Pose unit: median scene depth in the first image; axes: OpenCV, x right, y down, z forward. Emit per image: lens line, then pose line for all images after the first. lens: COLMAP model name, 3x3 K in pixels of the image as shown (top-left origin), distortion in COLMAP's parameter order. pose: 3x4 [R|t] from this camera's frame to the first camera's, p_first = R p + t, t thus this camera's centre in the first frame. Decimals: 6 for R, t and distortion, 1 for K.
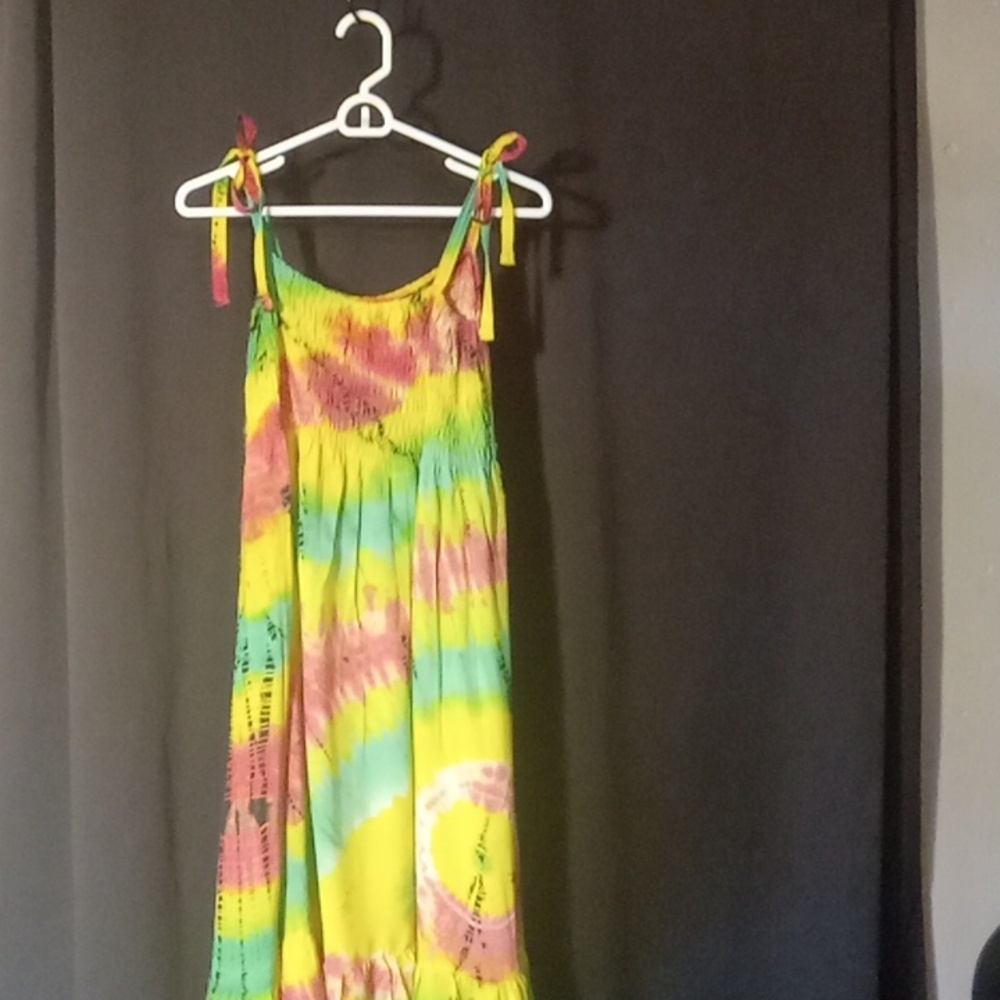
lens RADIAL K [[1677.1, 0, 501.3], [0, 1677.1, 494.6], [0, 0, 1]] dist [-0.028082, 0.000000]
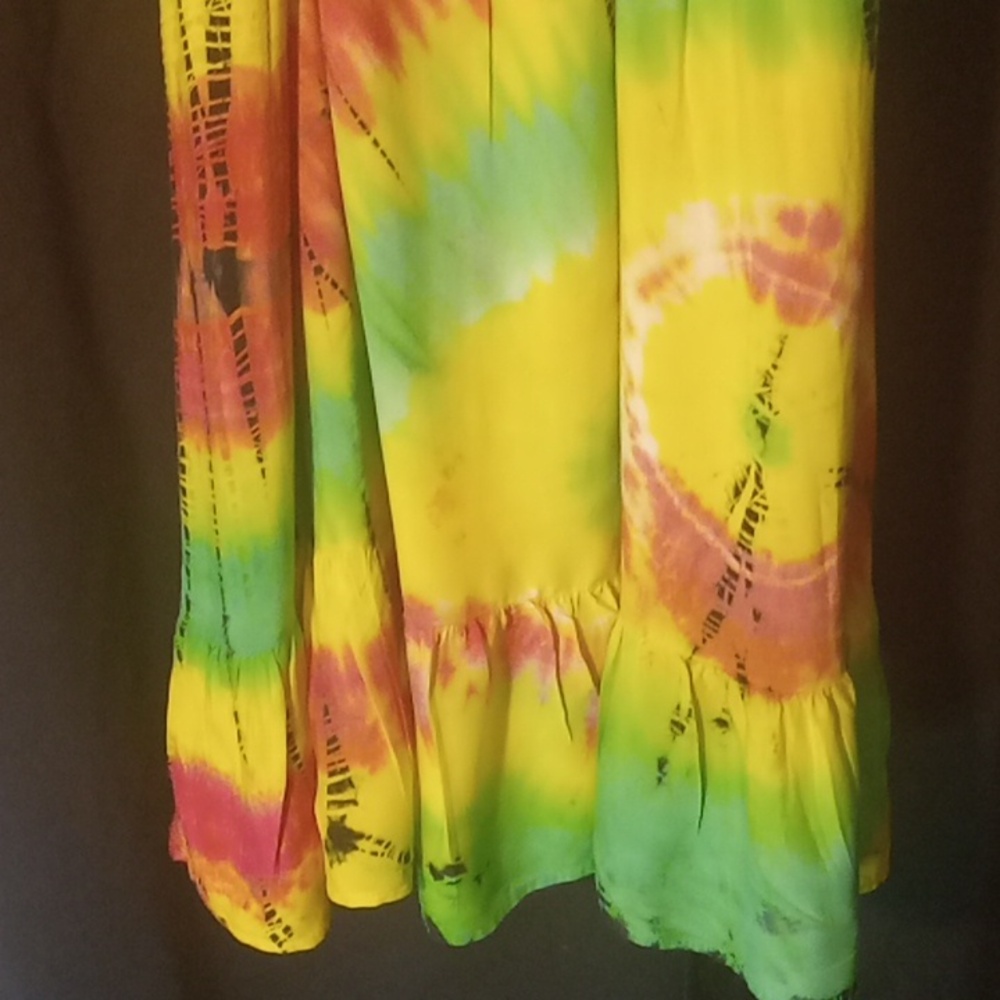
lens RADIAL K [[1677.1, 0, 502.1], [0, 1677.1, 504.3], [0, 0, 1]] dist [-0.028082, 0.000000]
pose [[0.962830, 0.112856, -0.245401, 0.028788], [-0.006813, 0.918388, 0.395623, 0.074385], [0.270022, -0.379245, 0.885021, 0.617212]]
